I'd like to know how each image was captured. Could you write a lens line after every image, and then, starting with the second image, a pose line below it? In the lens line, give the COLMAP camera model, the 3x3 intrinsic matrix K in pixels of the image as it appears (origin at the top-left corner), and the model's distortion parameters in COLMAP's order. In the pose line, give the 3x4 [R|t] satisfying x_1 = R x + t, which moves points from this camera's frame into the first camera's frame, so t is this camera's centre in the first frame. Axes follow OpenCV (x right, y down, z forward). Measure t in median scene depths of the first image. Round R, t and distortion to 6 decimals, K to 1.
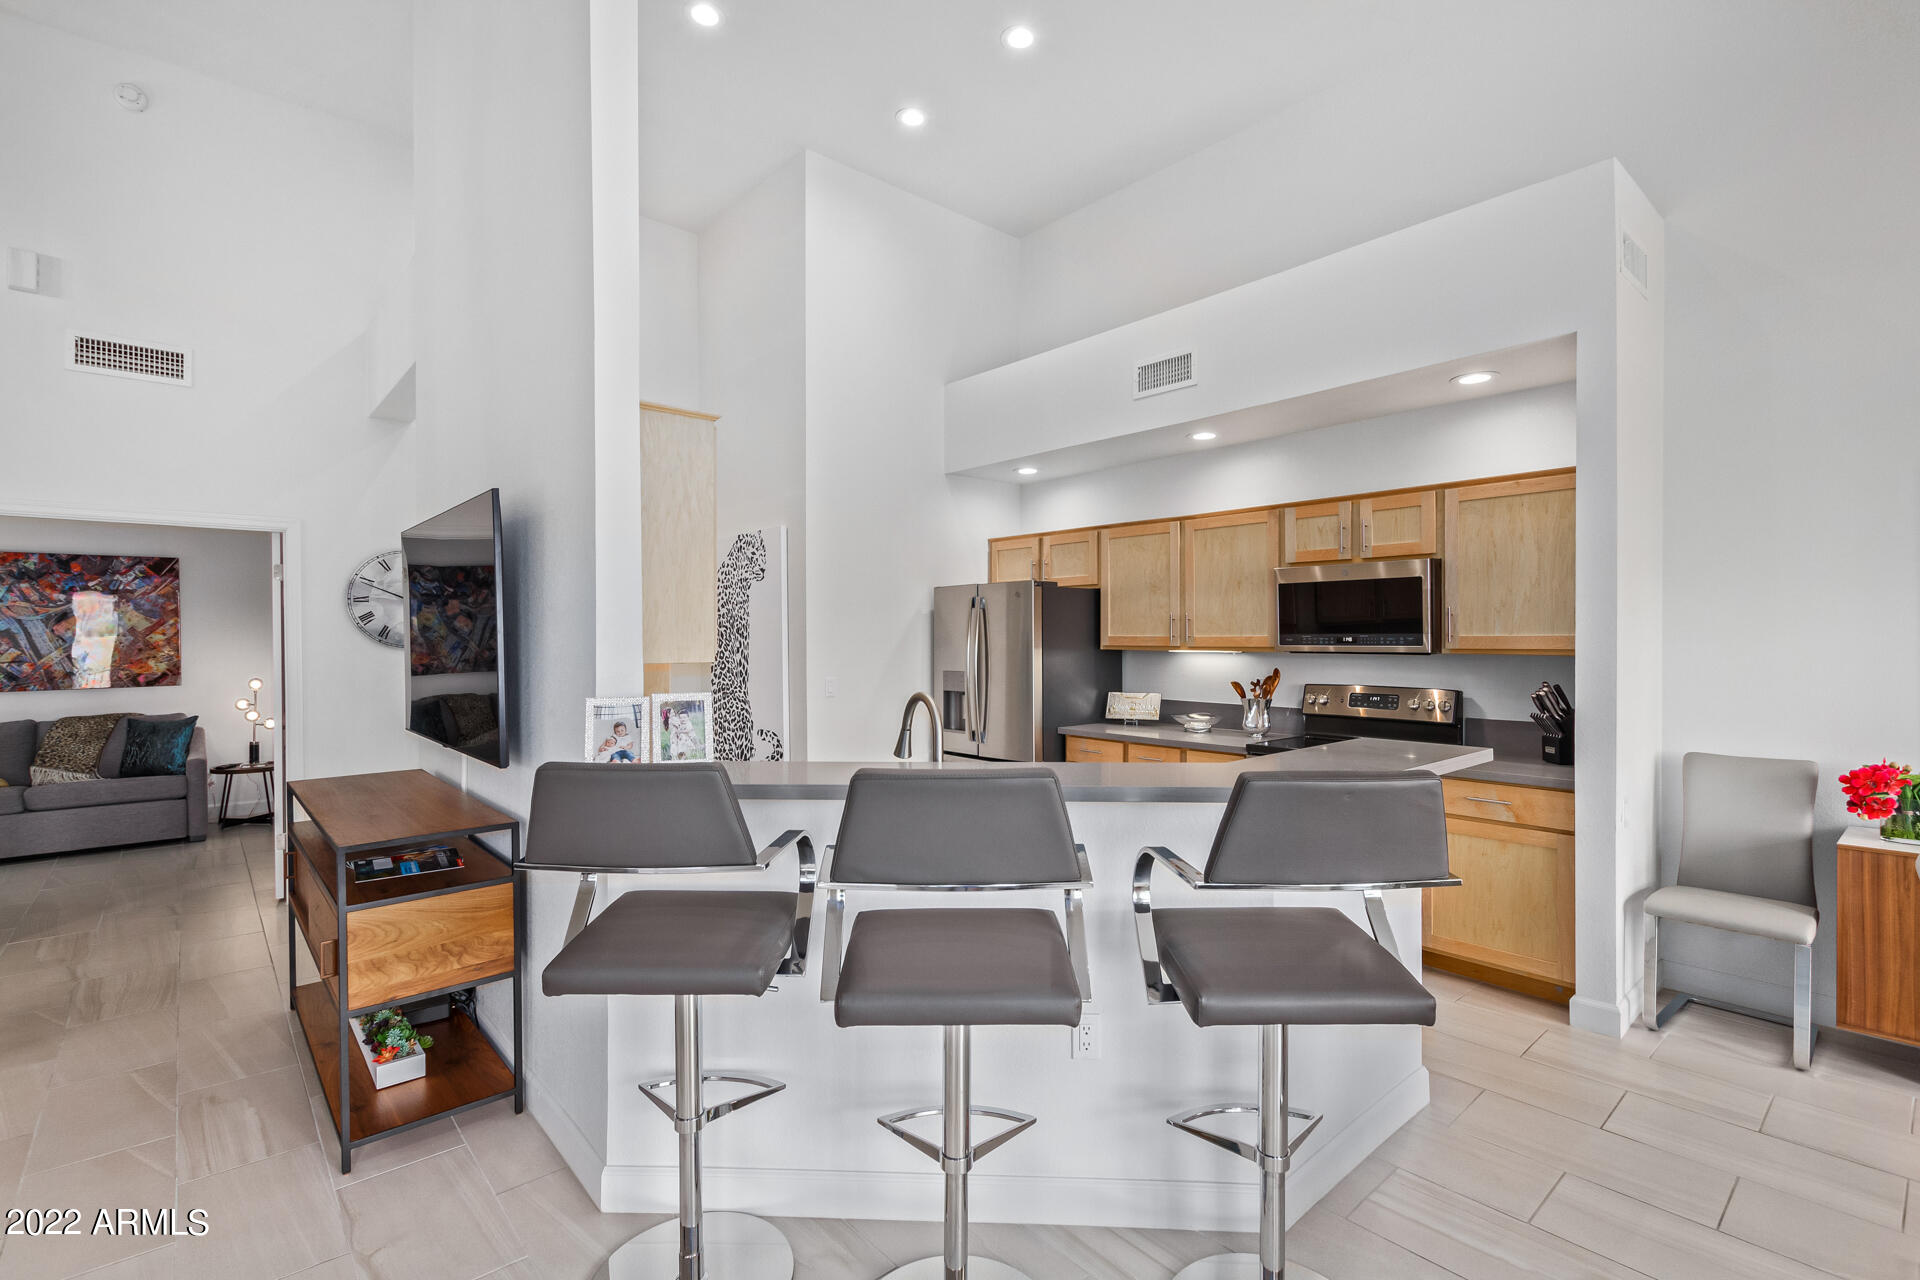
lens RADIAL K [[883.2, 0, 957.0], [0, 883.2, 636.0], [0, 0, 1]] dist [0.003831, -0.001236]
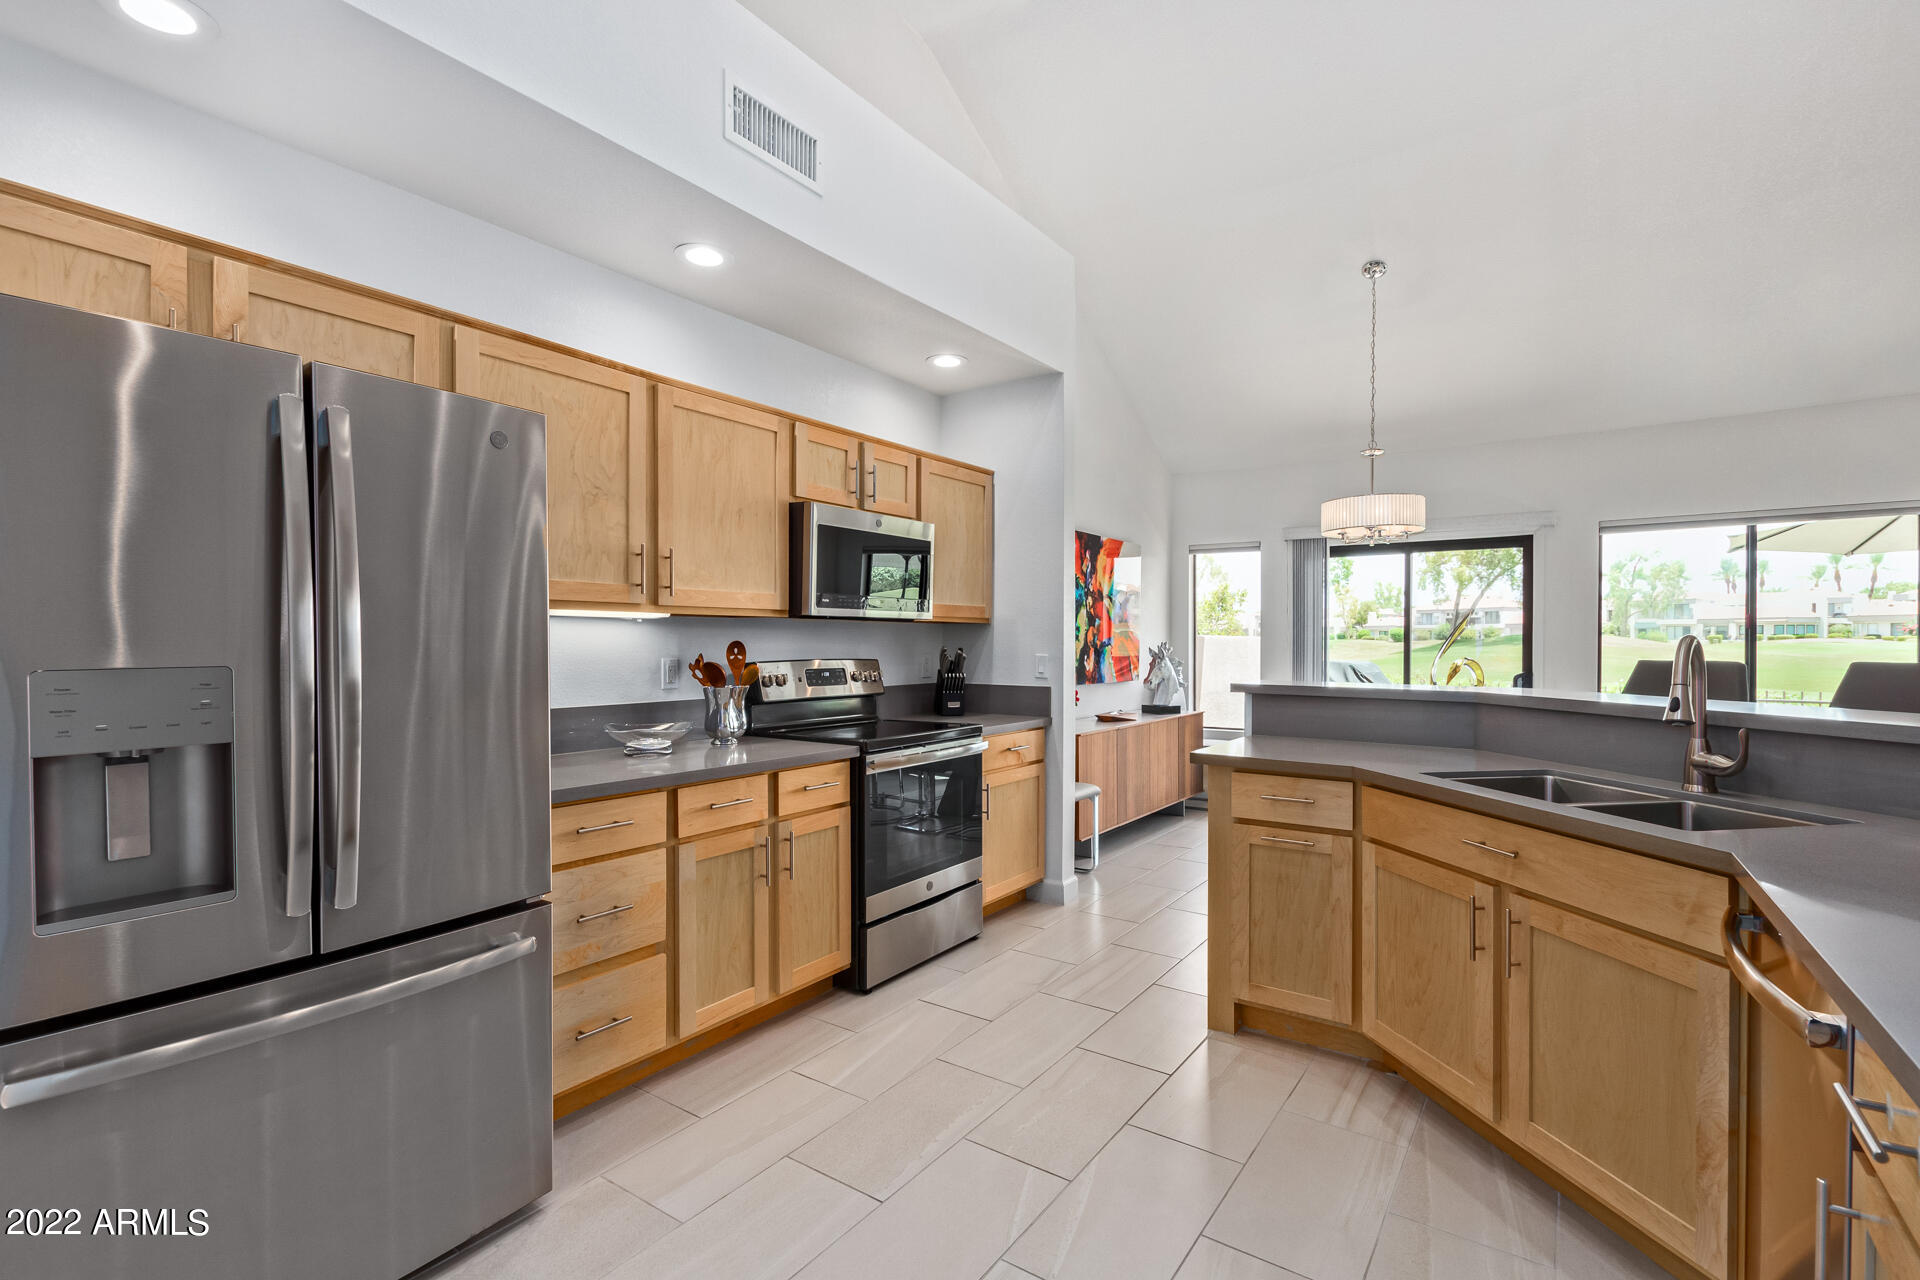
lens RADIAL K [[883.2, 0, 959.3], [0, 883.2, 636.1], [0, 0, 1]] dist [0.003831, -0.001236]
pose [[-0.245168, 0.015035, 0.969364, -0.564111], [0.002878, 0.999887, -0.014781, 0.069268], [-0.969476, -0.000834, -0.245183, 1.604253]]
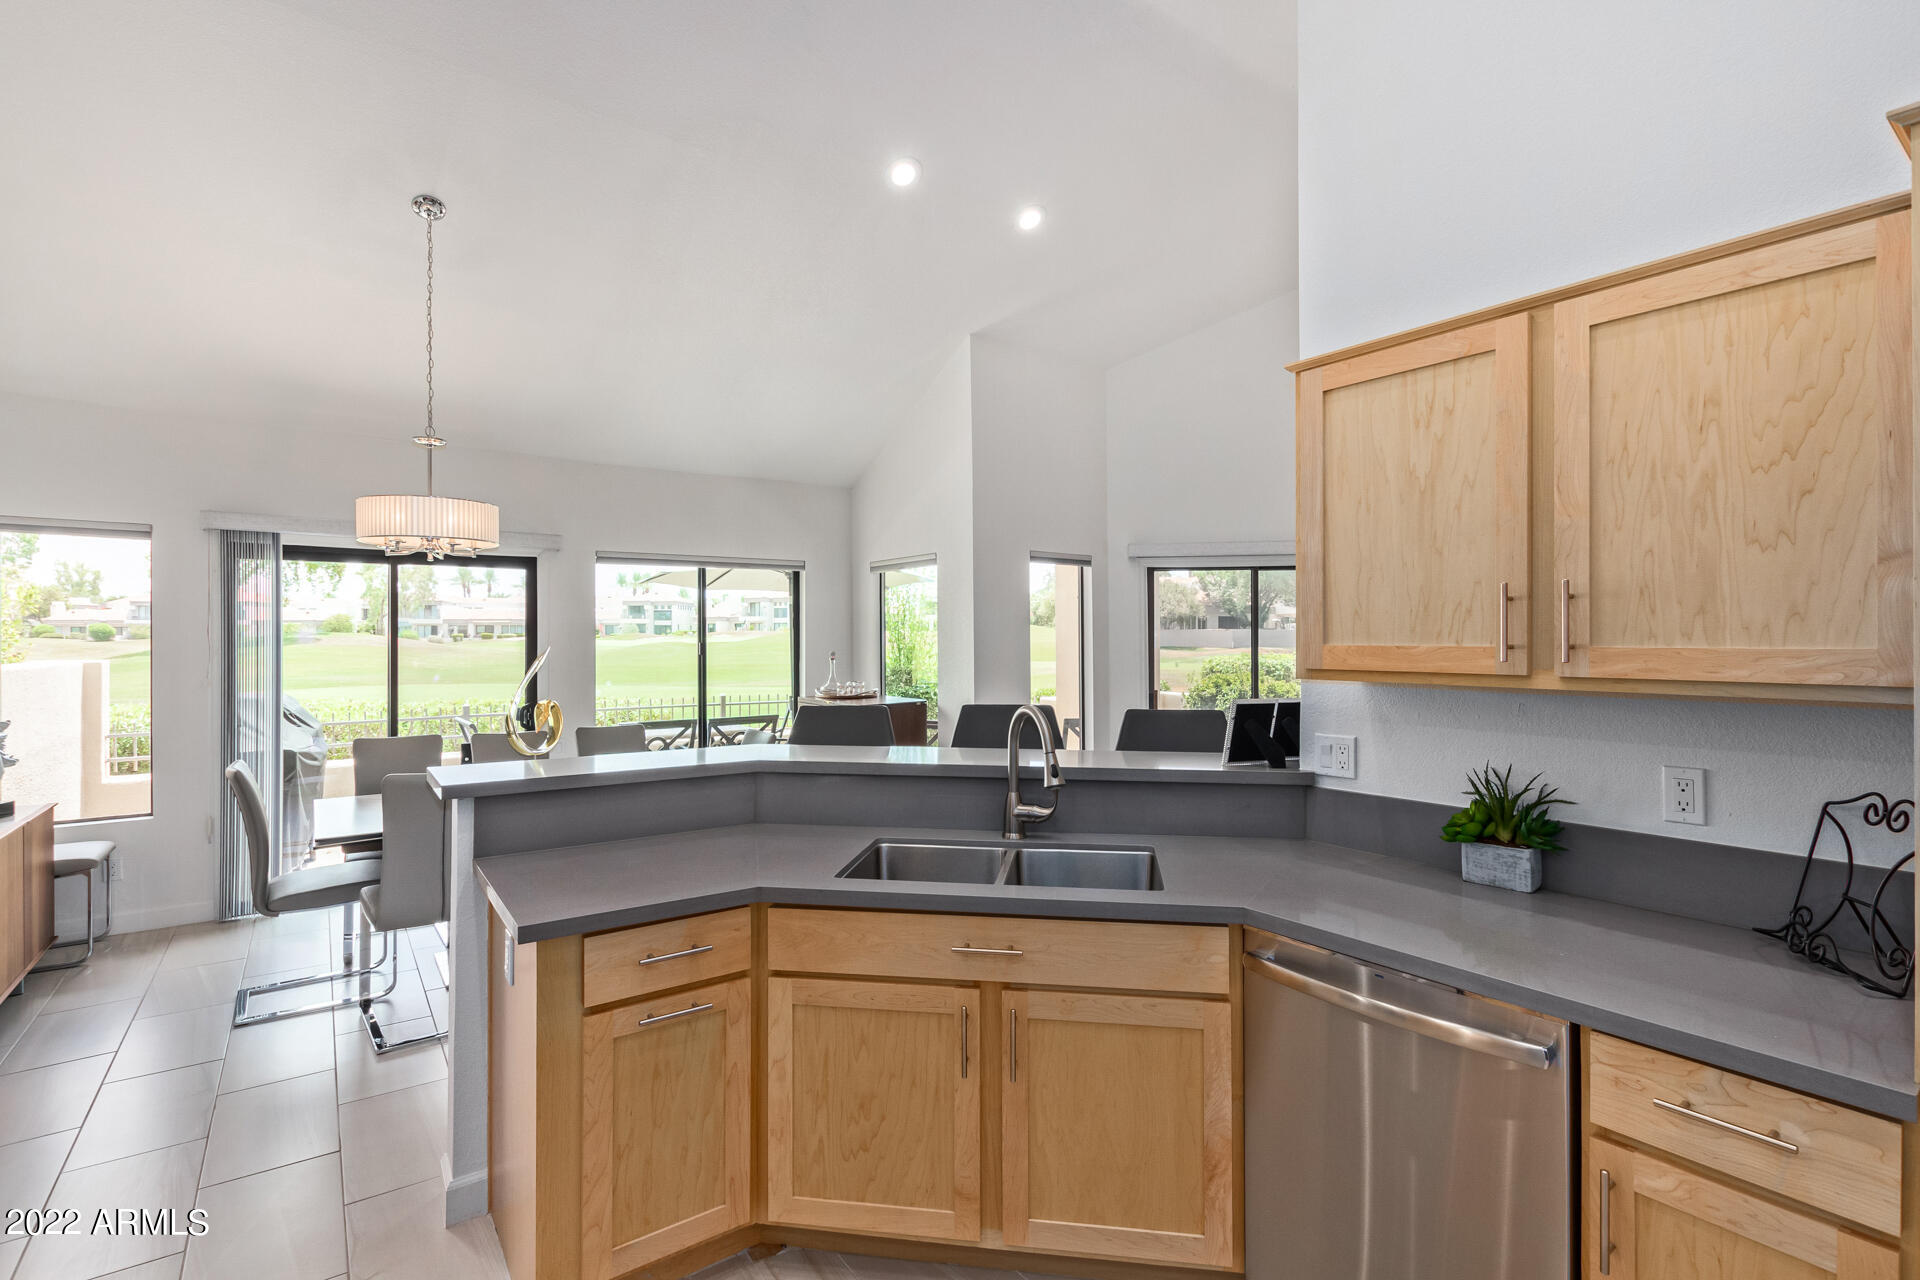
lens RADIAL K [[883.2, 0, 975.6], [0, 883.2, 634.8], [0, 0, 1]] dist [0.003831, -0.001236]
pose [[-0.997134, 0.010884, 0.074867, -0.038482], [0.010716, 0.999939, -0.002644, -0.003172], [-0.074891, -0.001834, -0.997190, 1.678142]]
